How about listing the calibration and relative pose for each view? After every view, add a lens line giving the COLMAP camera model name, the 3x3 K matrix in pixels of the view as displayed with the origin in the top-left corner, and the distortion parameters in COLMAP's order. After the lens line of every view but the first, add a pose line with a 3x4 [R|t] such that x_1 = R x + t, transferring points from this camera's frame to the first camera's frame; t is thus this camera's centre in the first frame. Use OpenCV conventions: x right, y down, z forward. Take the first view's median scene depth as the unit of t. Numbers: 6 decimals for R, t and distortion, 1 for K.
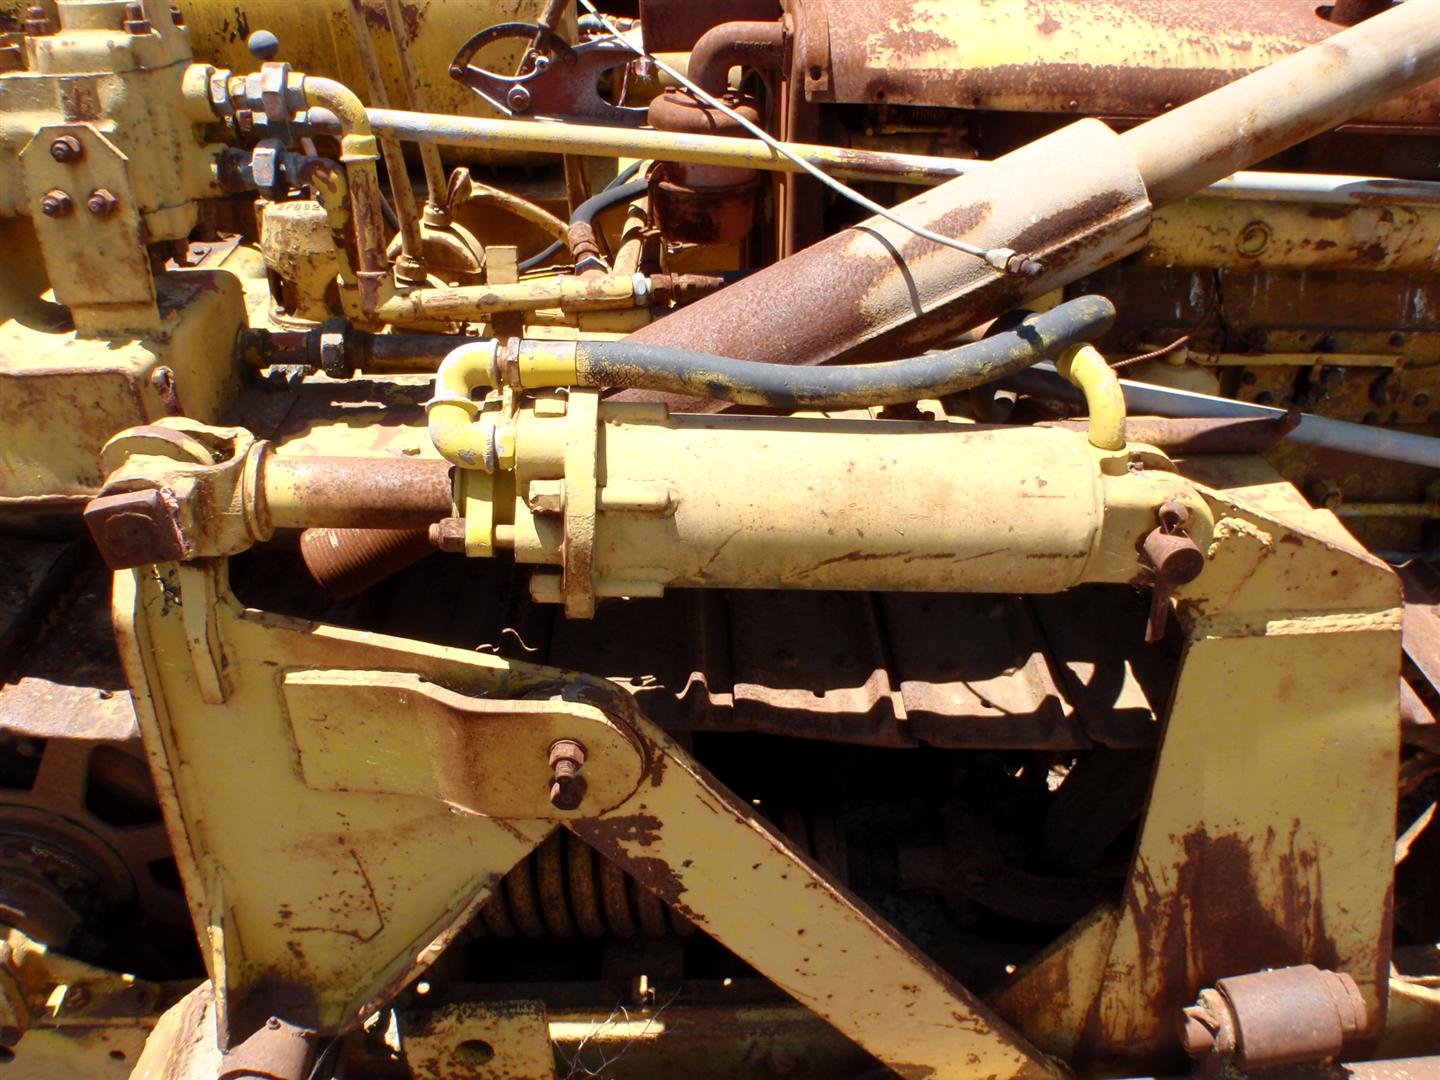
lens RADIAL K [[1193.8, 0, 720.0], [0, 1193.8, 540.0], [0, 0, 1]] dist [-0.106523, 0.057626]
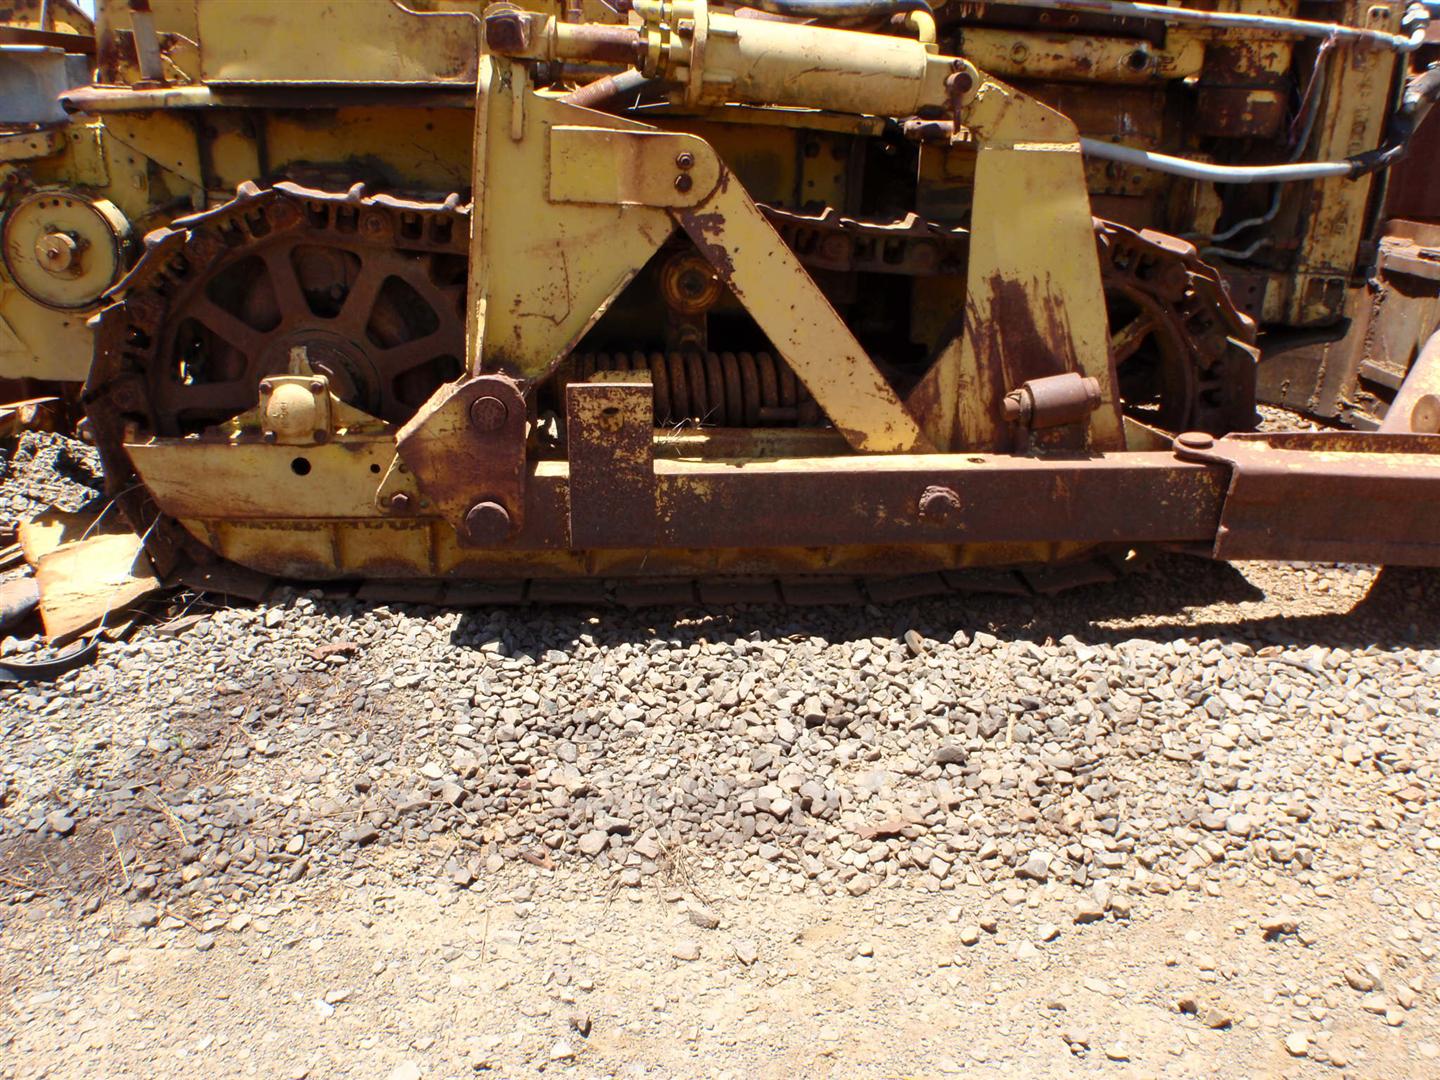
lens RADIAL K [[1193.8, 0, 720.0], [0, 1193.8, 540.0], [0, 0, 1]] dist [-0.106523, 0.057626]
pose [[0.998735, 0.010727, 0.049133, -0.137784], [0.000358, 0.975447, -0.220236, 1.109512], [-0.050290, 0.219975, 0.974208, -0.780960]]
